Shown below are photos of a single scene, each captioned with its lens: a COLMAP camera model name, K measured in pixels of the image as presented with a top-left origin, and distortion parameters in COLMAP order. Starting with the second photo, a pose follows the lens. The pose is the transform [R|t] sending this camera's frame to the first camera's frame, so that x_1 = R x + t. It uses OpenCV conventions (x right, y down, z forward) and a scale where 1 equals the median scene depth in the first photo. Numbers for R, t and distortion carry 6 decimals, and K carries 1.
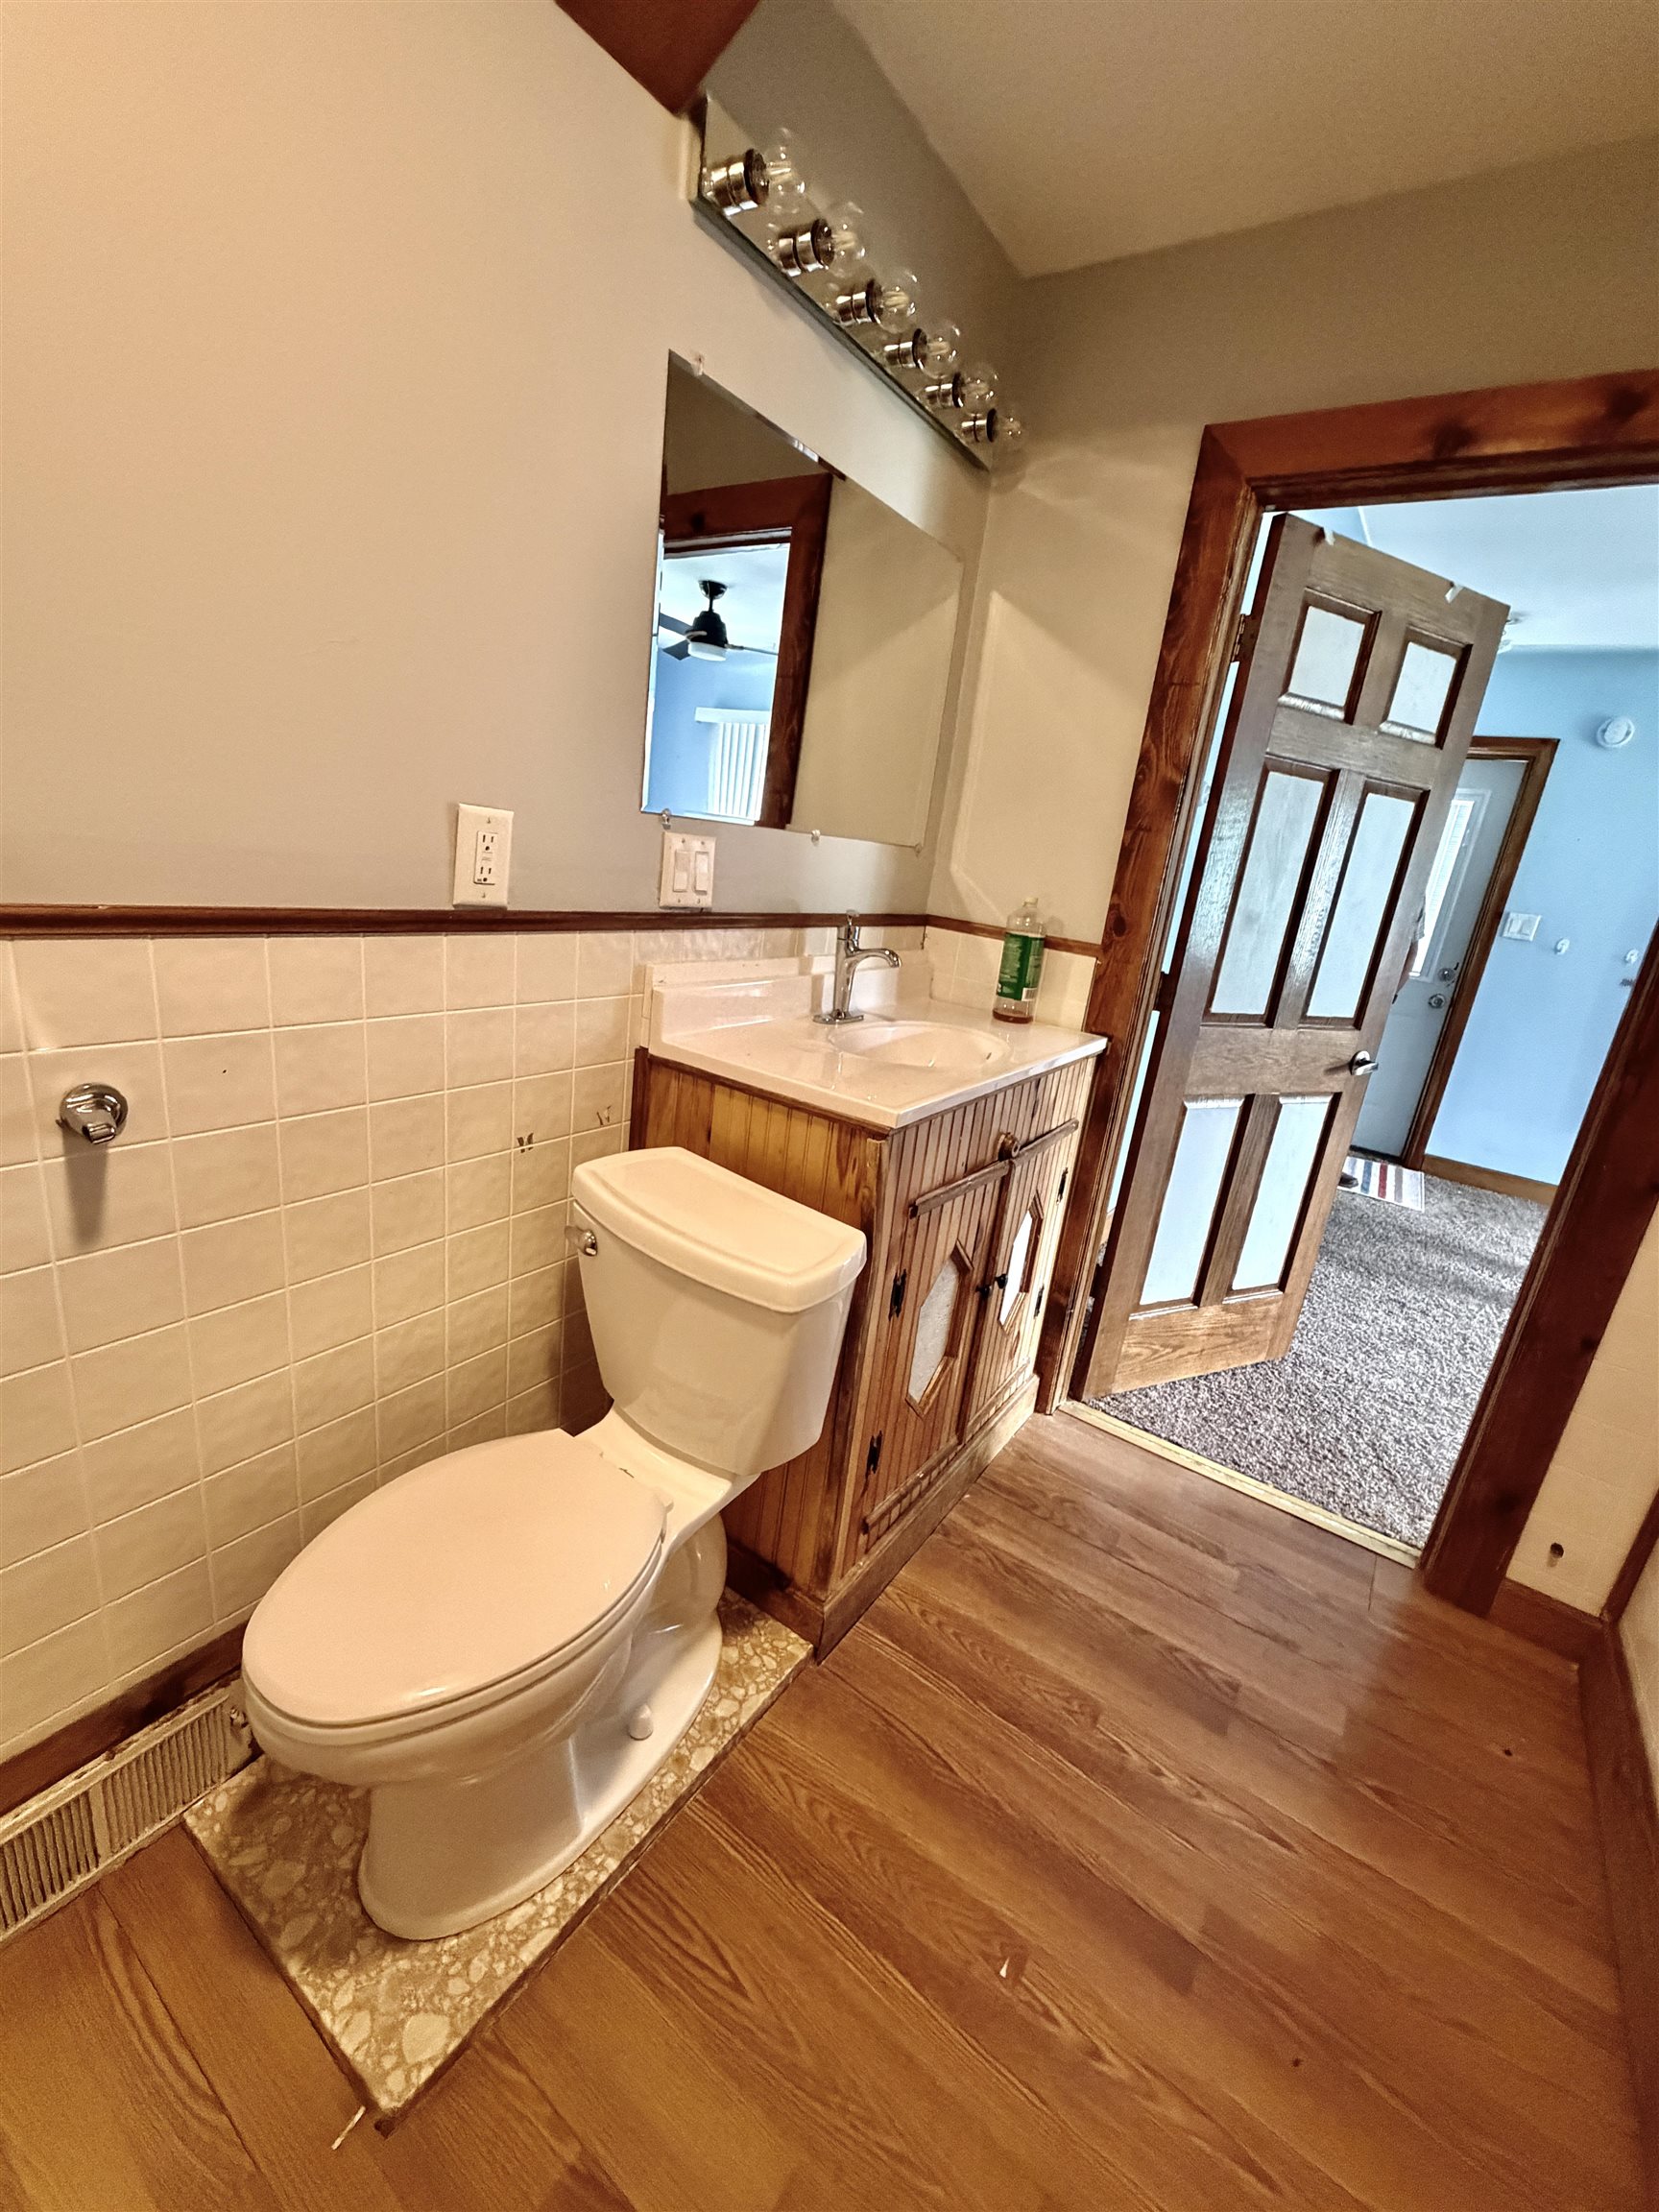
lens RADIAL K [[902.0, 0, 828.1], [0, 902.0, 1105.3], [0, 0, 1]] dist [-0.000734, 0.000052]
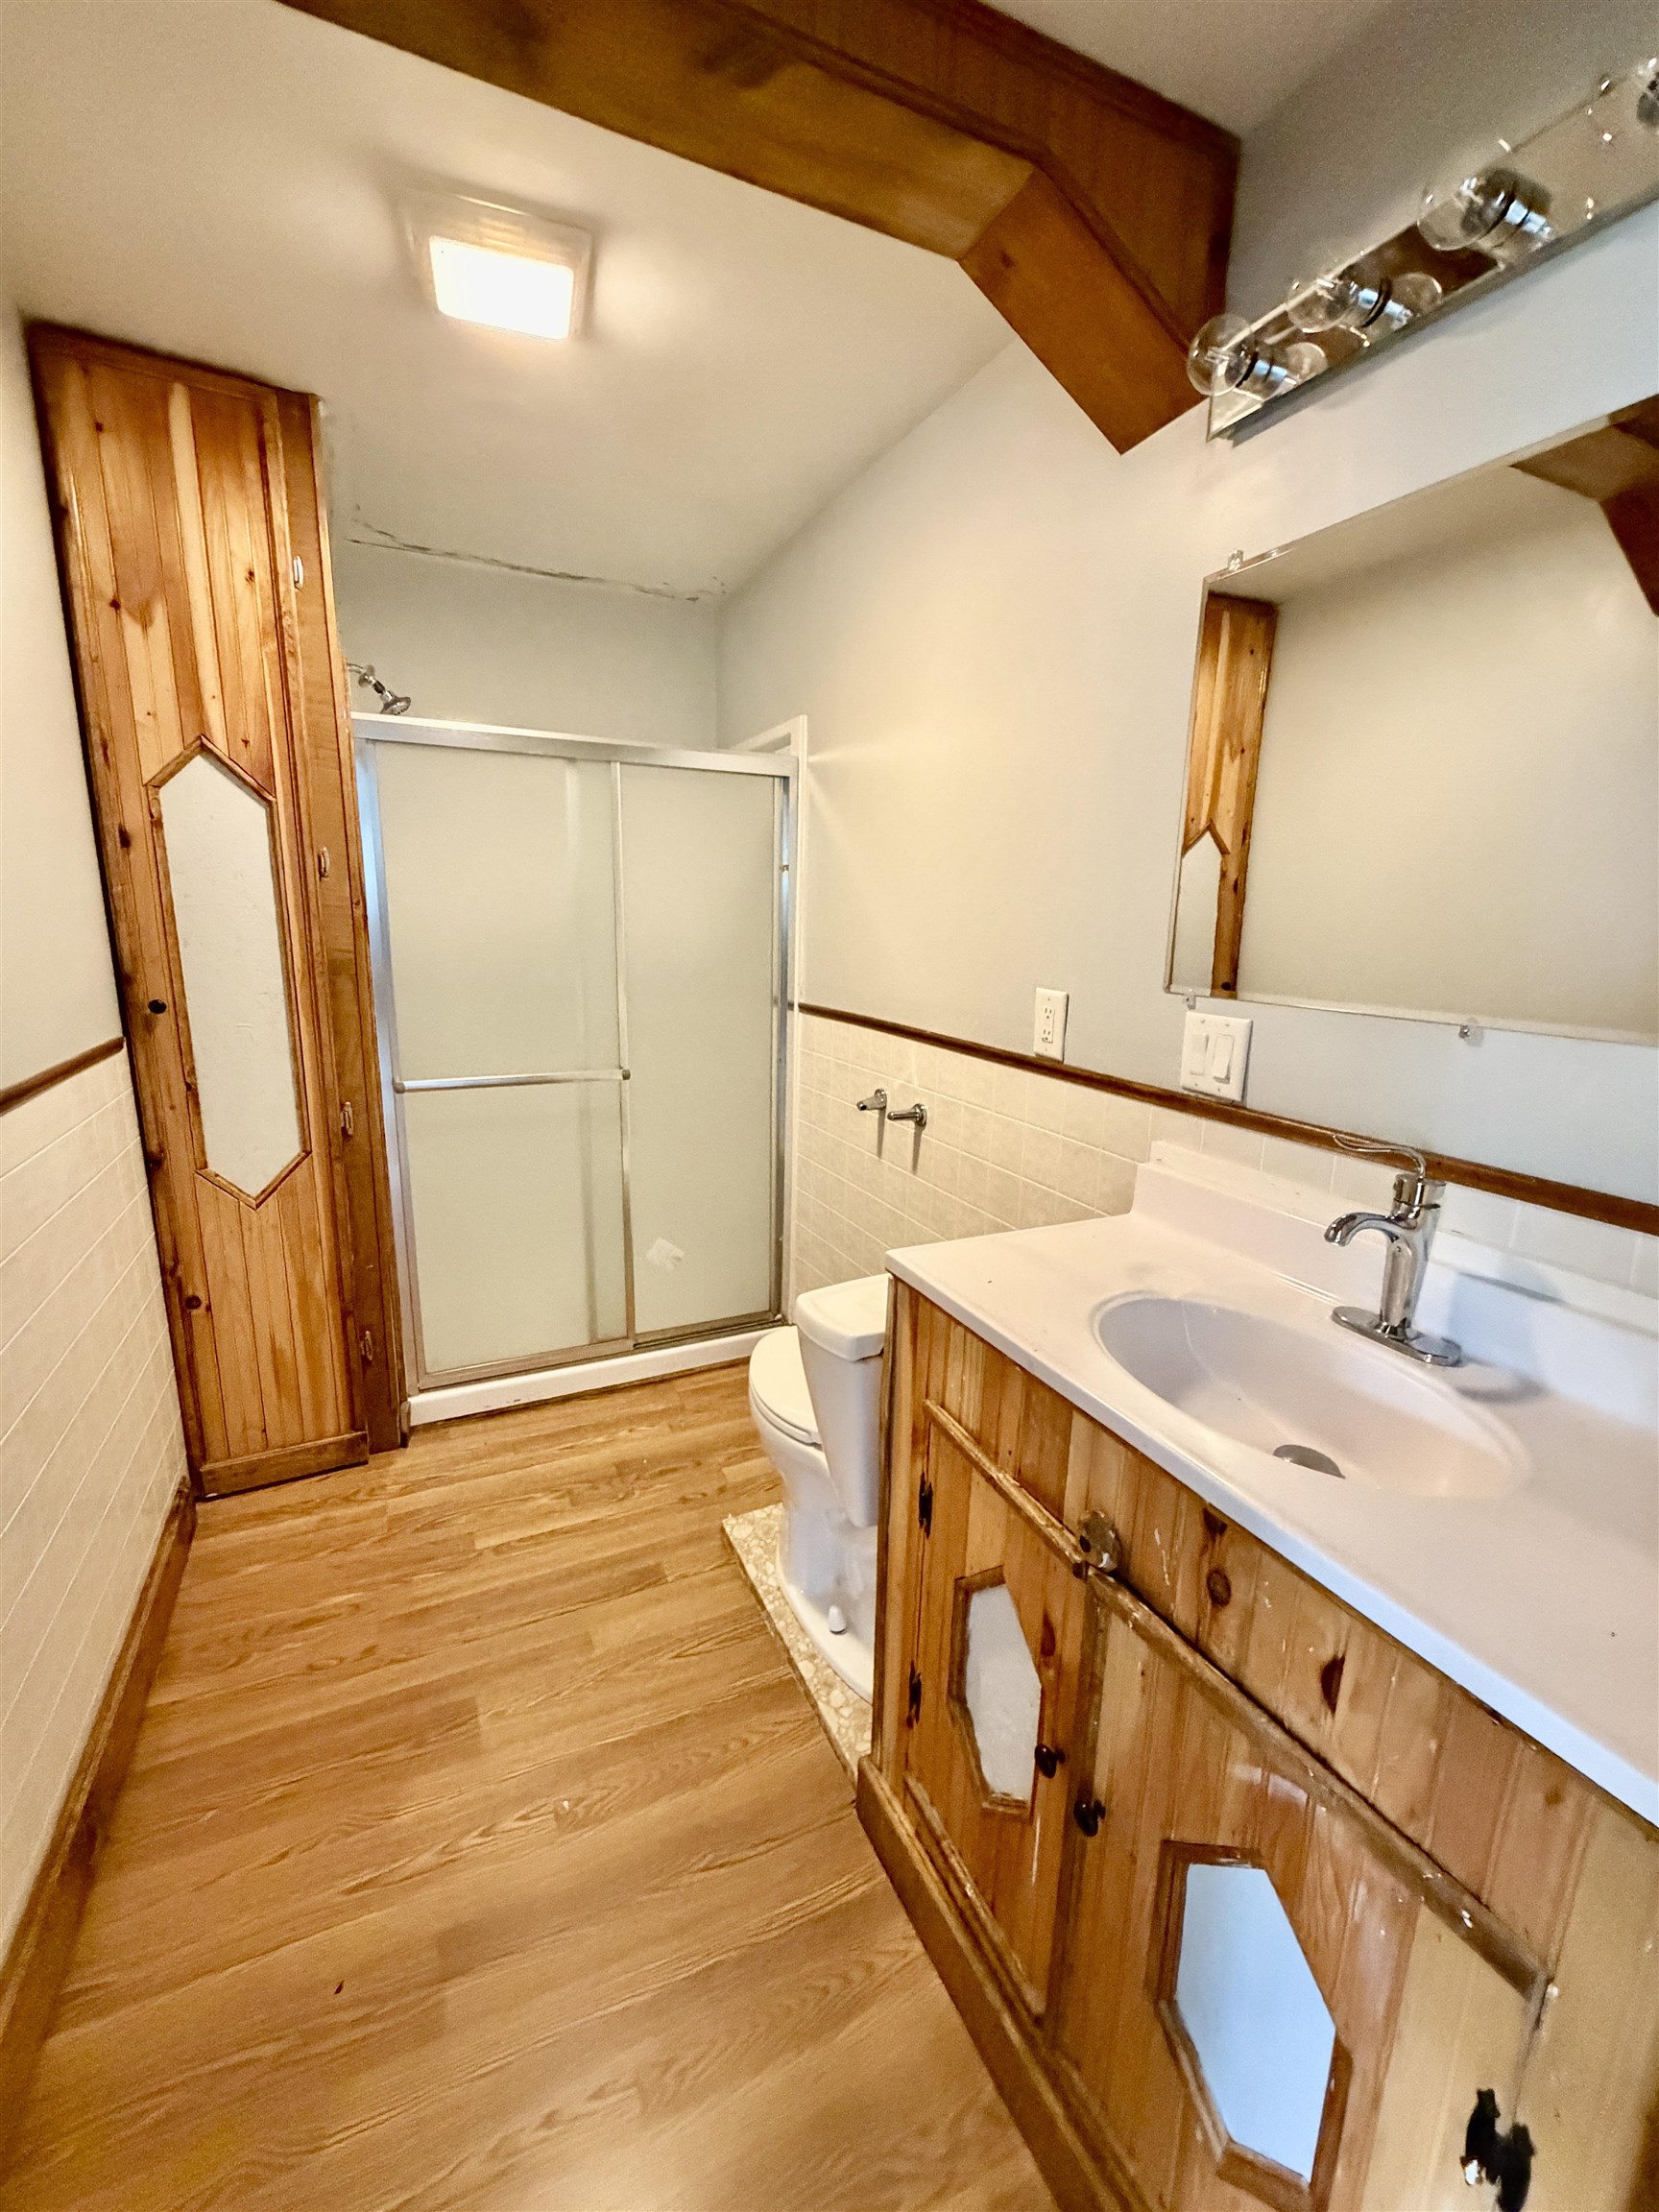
lens RADIAL K [[902.0, 0, 827.3], [0, 902.0, 1107.6], [0, 0, 1]] dist [-0.000734, 0.000052]
pose [[-0.496422, 0.045824, -0.866871, 1.055578], [-0.327737, 0.914808, 0.236040, -0.381945], [0.803837, 0.401281, -0.439112, 1.423668]]
